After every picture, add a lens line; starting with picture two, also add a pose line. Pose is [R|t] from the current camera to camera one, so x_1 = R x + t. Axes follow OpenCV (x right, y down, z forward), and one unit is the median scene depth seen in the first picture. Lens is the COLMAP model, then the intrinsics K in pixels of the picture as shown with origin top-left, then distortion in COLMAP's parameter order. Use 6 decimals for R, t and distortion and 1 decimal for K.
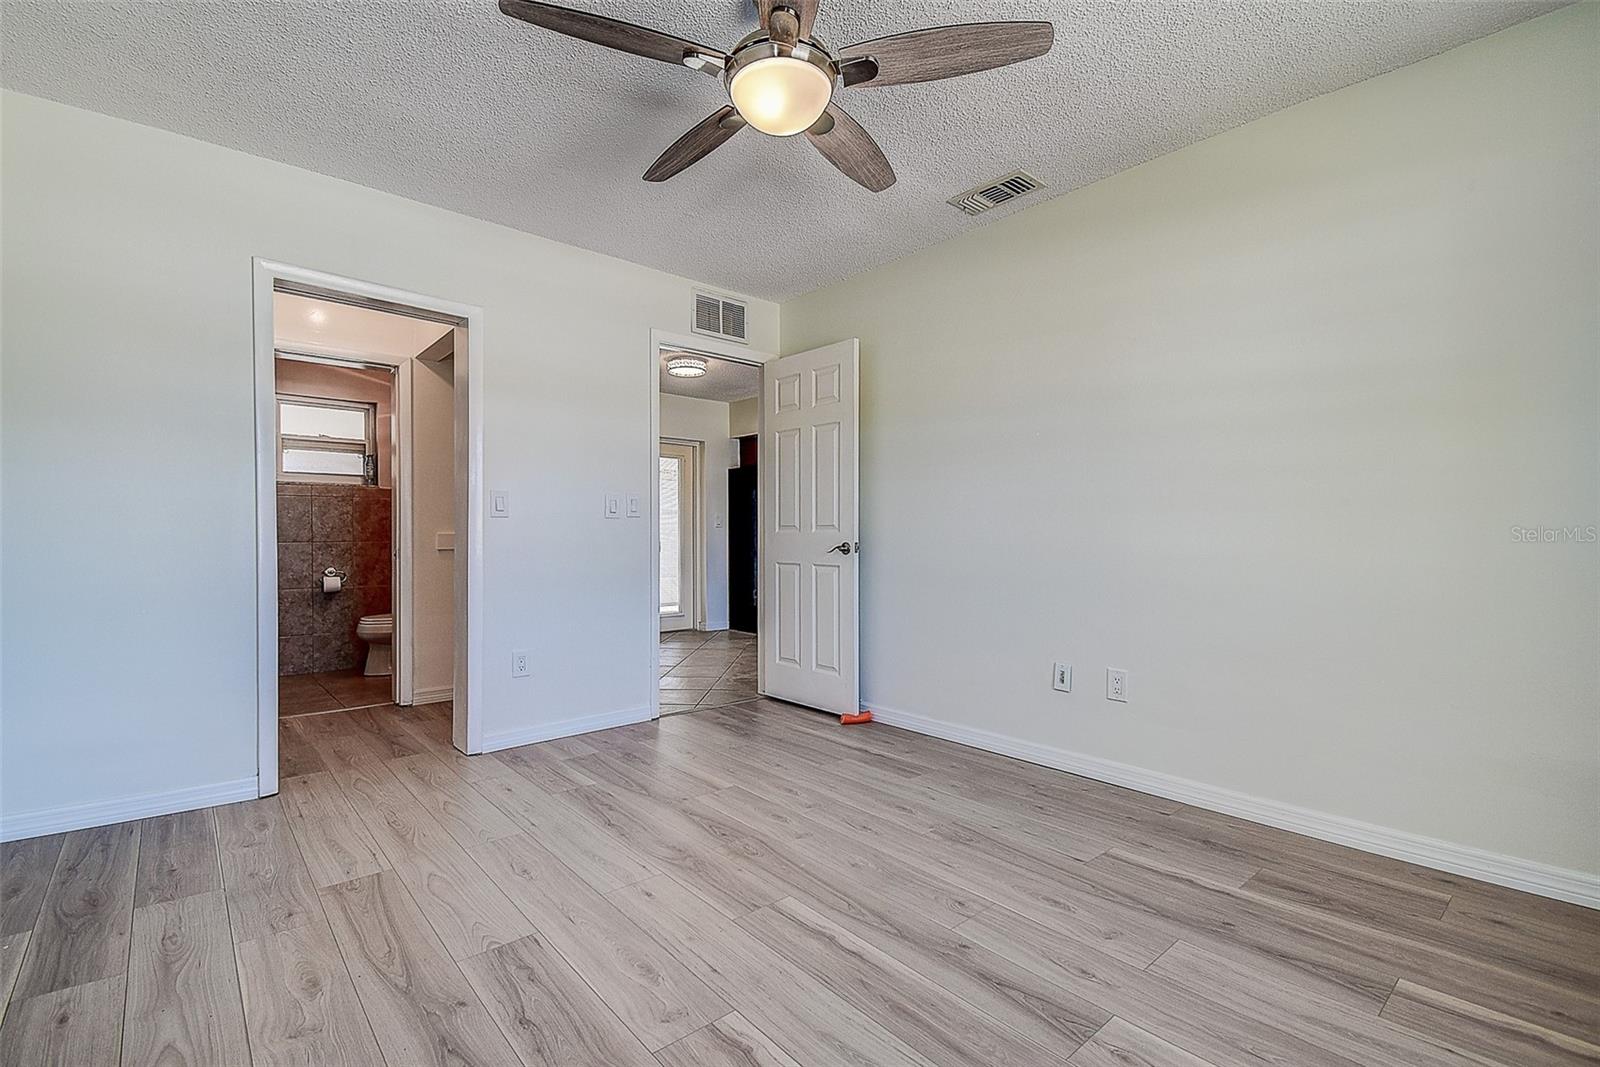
lens RADIAL K [[716.5, 0, 798.2], [0, 716.5, 542.9], [0, 0, 1]] dist [0.031230, -0.022397]
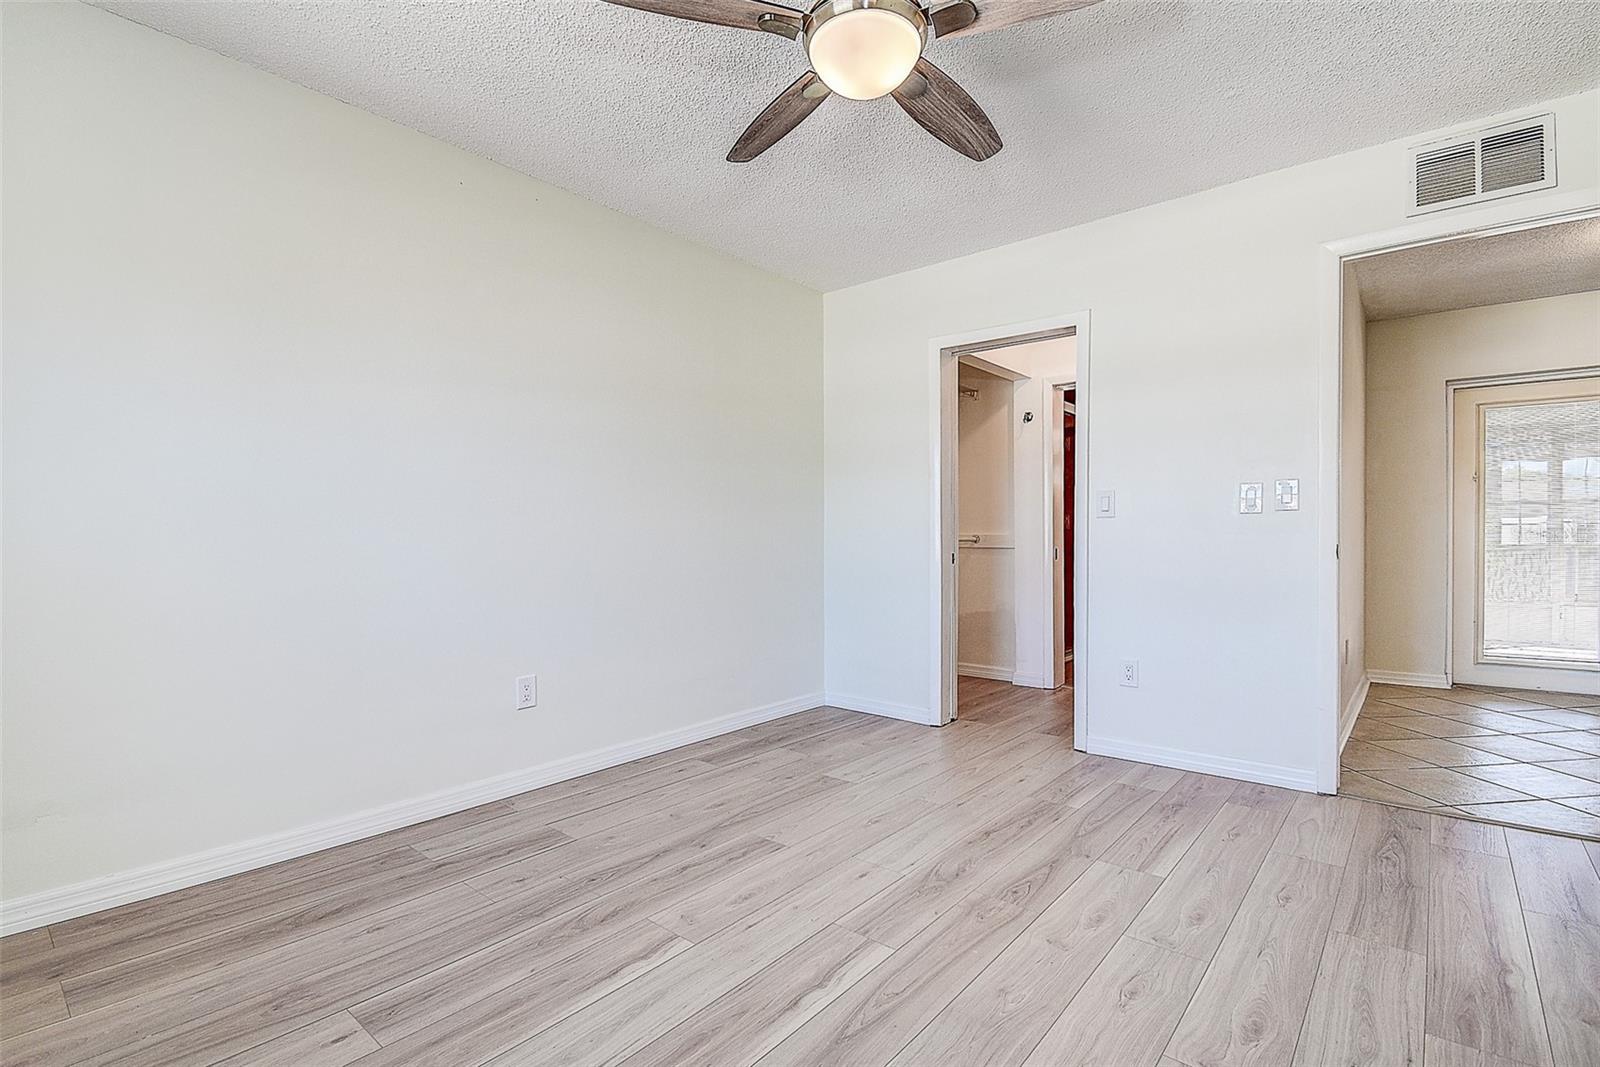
lens RADIAL K [[716.5, 0, 798.2], [0, 716.5, 542.9], [0, 0, 1]] dist [0.031230, -0.022397]
pose [[0.167631, 0.003923, -0.985842, 0.723859], [-0.002296, 0.999991, 0.003589, -0.006266], [0.985847, 0.001662, 0.167638, 0.640655]]
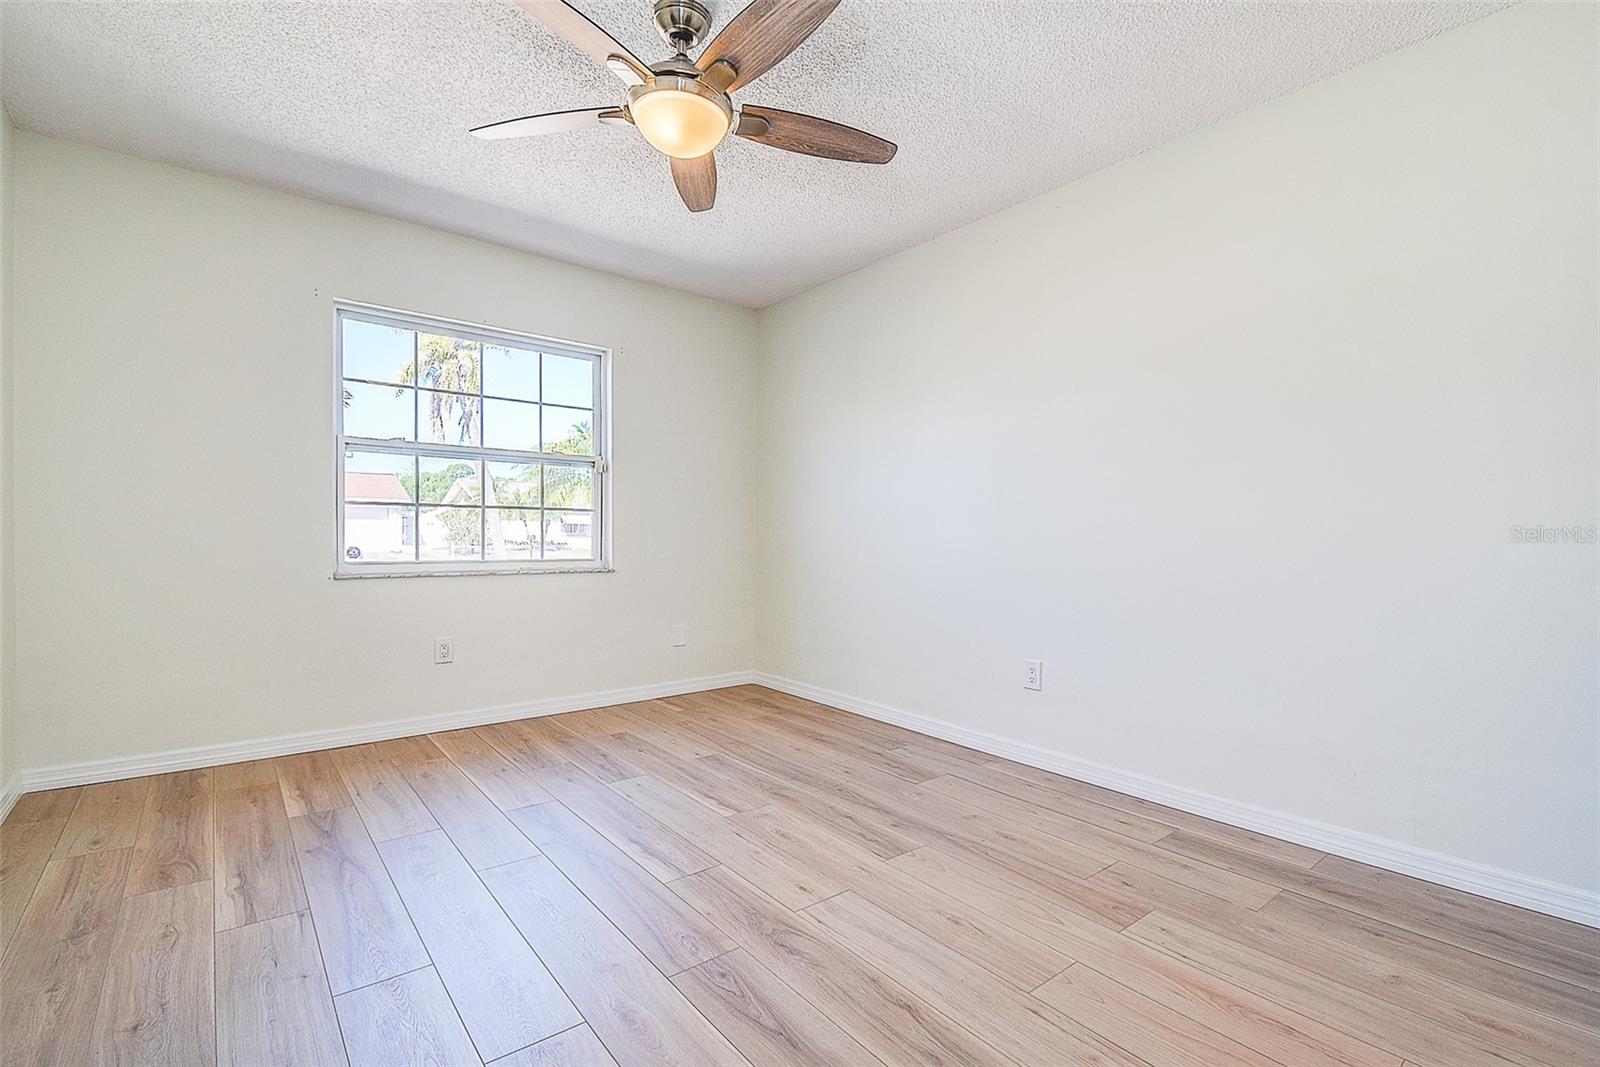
lens RADIAL K [[732.7, 0, 831.1], [0, 732.7, 543.6], [0, 0, 1]] dist [0.032041, -0.000165]
pose [[-0.999924, -0.008357, -0.009096, -0.205683], [-0.008561, 0.999707, 0.022654, -0.016941], [0.008904, 0.022730, -0.999702, 1.780222]]
